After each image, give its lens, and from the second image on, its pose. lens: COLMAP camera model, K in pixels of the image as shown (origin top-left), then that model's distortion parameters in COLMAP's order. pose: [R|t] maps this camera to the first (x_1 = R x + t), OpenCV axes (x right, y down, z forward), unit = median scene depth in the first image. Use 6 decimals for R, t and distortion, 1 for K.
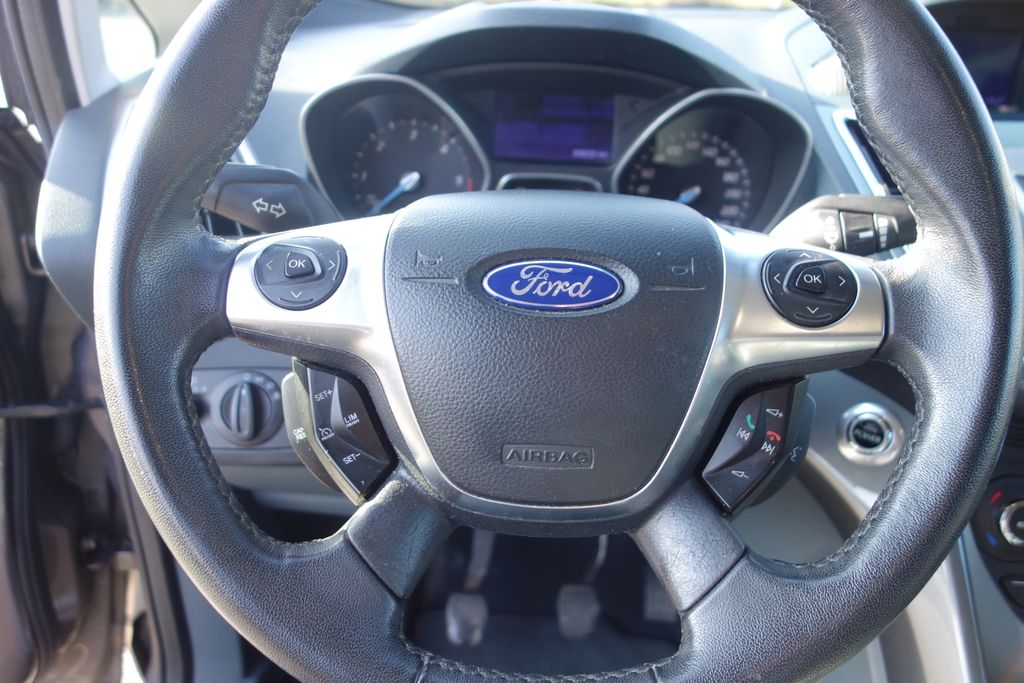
lens RADIAL K [[805.9, 0, 510.2], [0, 805.9, 339.8], [0, 0, 1]] dist [0.008094, -0.007225]
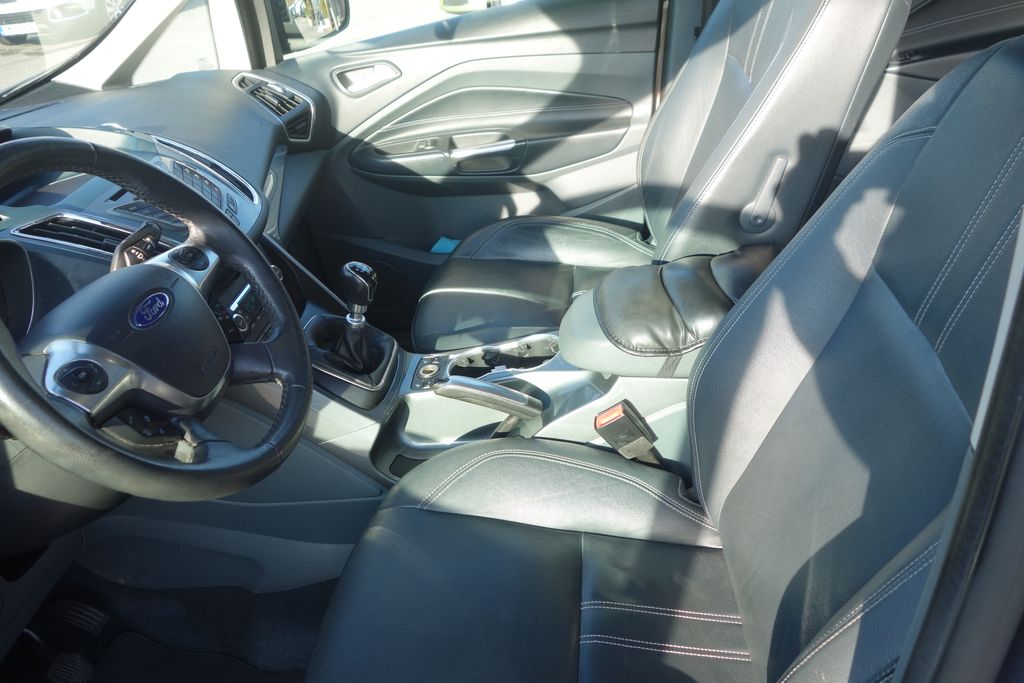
lens RADIAL K [[805.9, 0, 514.6], [0, 805.9, 335.4], [0, 0, 1]] dist [0.008094, -0.007225]
pose [[0.028441, -0.545792, 0.837438, -1.744088], [0.591256, 0.684692, 0.426161, -0.358608], [-0.805982, 0.483020, 0.342176, -0.526128]]
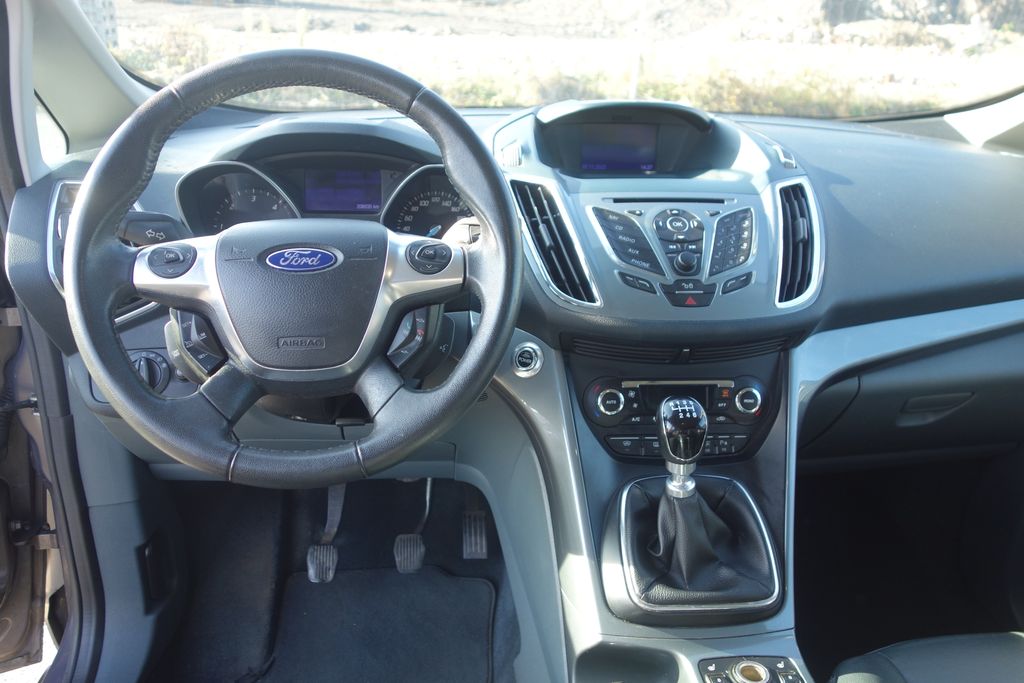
lens RADIAL K [[805.9, 0, 510.6], [0, 805.9, 338.3], [0, 0, 1]] dist [0.008094, -0.007225]
pose [[0.991584, -0.052170, 0.118485, 0.306441], [0.063173, 0.993837, -0.091092, 0.327474], [-0.113002, 0.097810, 0.988769, -0.993321]]
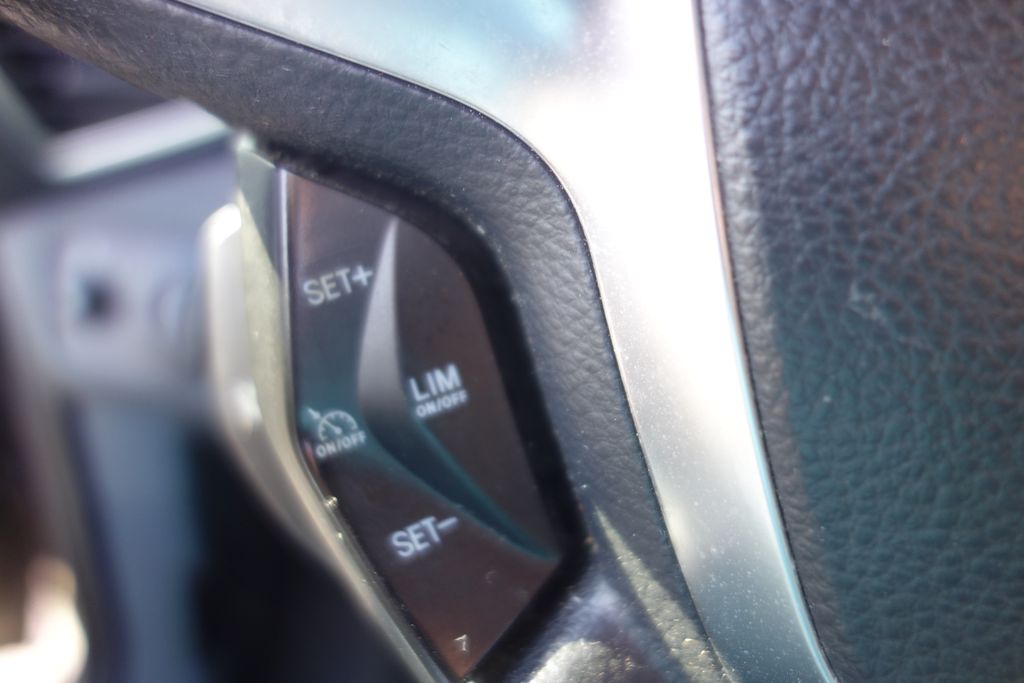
lens RADIAL K [[805.9, 0, 512.0], [0, 805.9, 342.3], [0, 0, 1]] dist [0.008094, -0.007225]
pose [[0.994601, 0.103233, -0.010557, -0.172472], [-0.101961, 0.991097, 0.085622, 0.059873], [0.019302, -0.084083, 0.996272, 0.748674]]
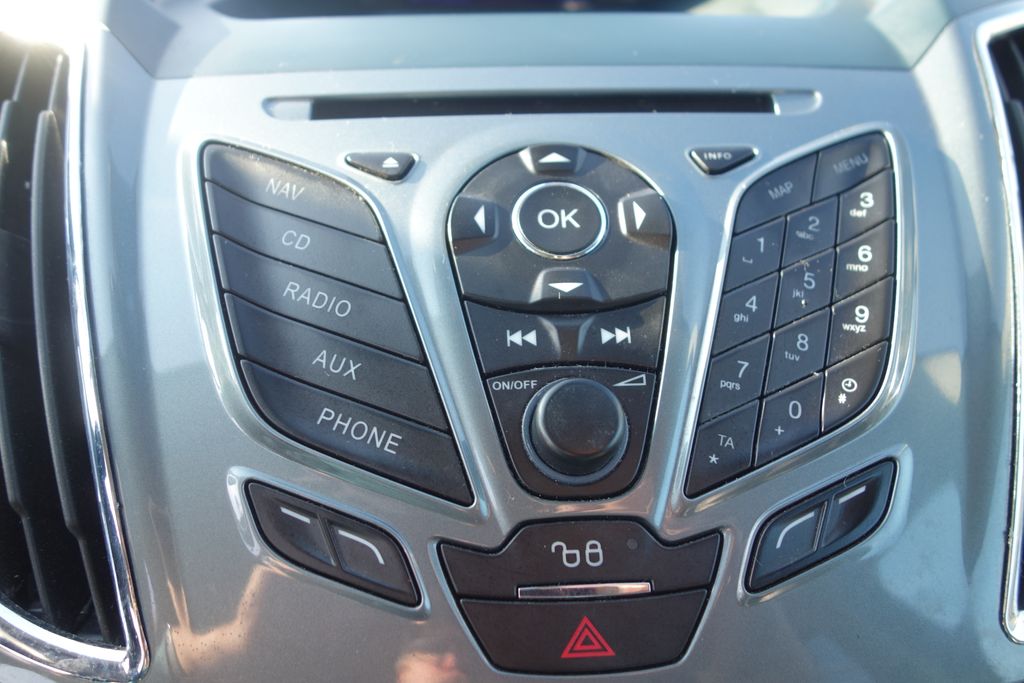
lens RADIAL K [[805.9, 0, 505.5], [0, 805.9, 343.2], [0, 0, 1]] dist [0.008094, -0.007225]
pose [[0.994135, -0.077895, 0.075026, 1.036651], [0.072454, 0.994718, 0.072710, -0.168374], [-0.080293, -0.066848, 0.994527, 0.795856]]
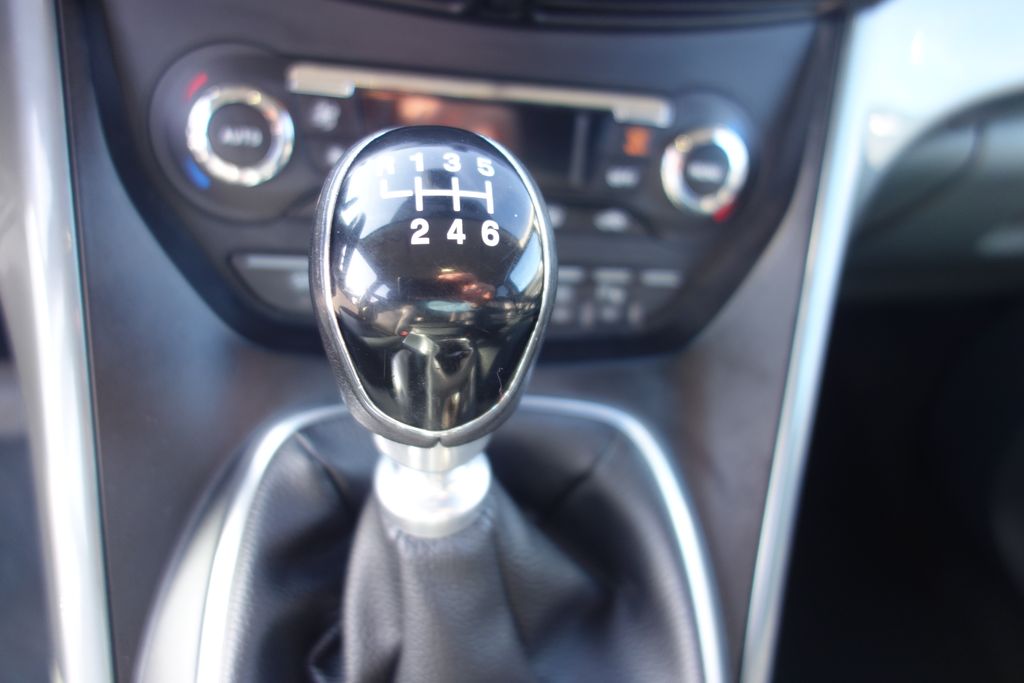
lens RADIAL K [[805.9, 0, 512.8], [0, 805.9, 342.0], [0, 0, 1]] dist [0.008094, -0.007225]
pose [[0.968485, -0.042260, 0.245459, 0.927807], [-0.015227, 0.973611, 0.227704, 0.325054], [-0.248605, -0.224266, 0.942285, 0.642781]]
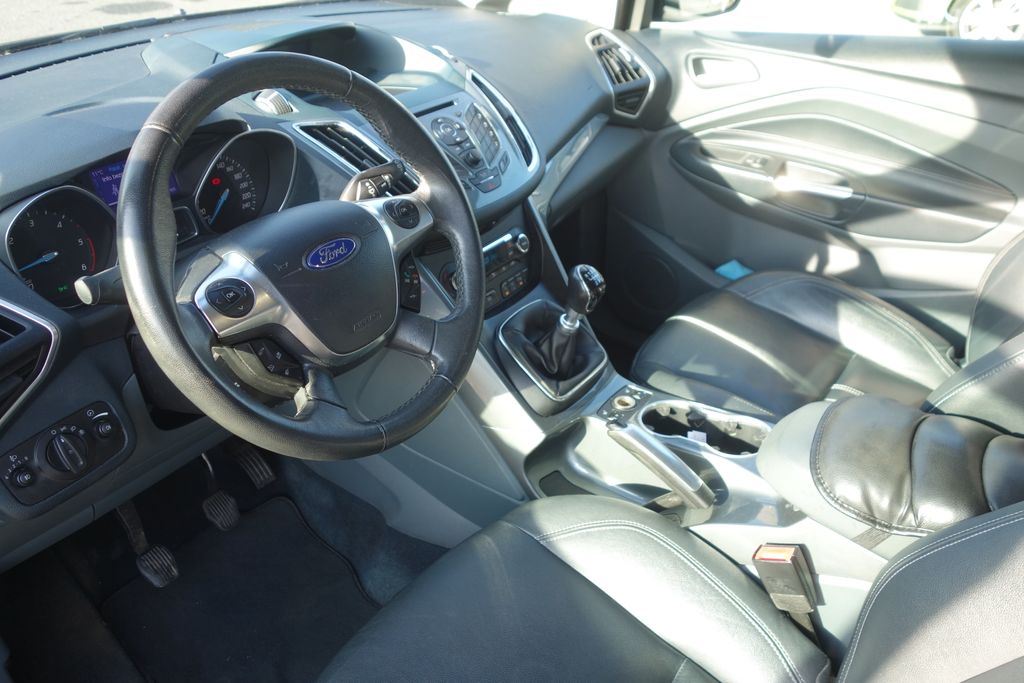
lens RADIAL K [[805.9, 0, 513.6], [0, 805.9, 336.8], [0, 0, 1]] dist [0.008094, -0.007225]
pose [[0.539873, -0.461337, 0.704063, -1.277447], [0.390792, 0.878196, 0.275779, -0.267630], [-0.745532, 0.126257, 0.654401, -0.760945]]
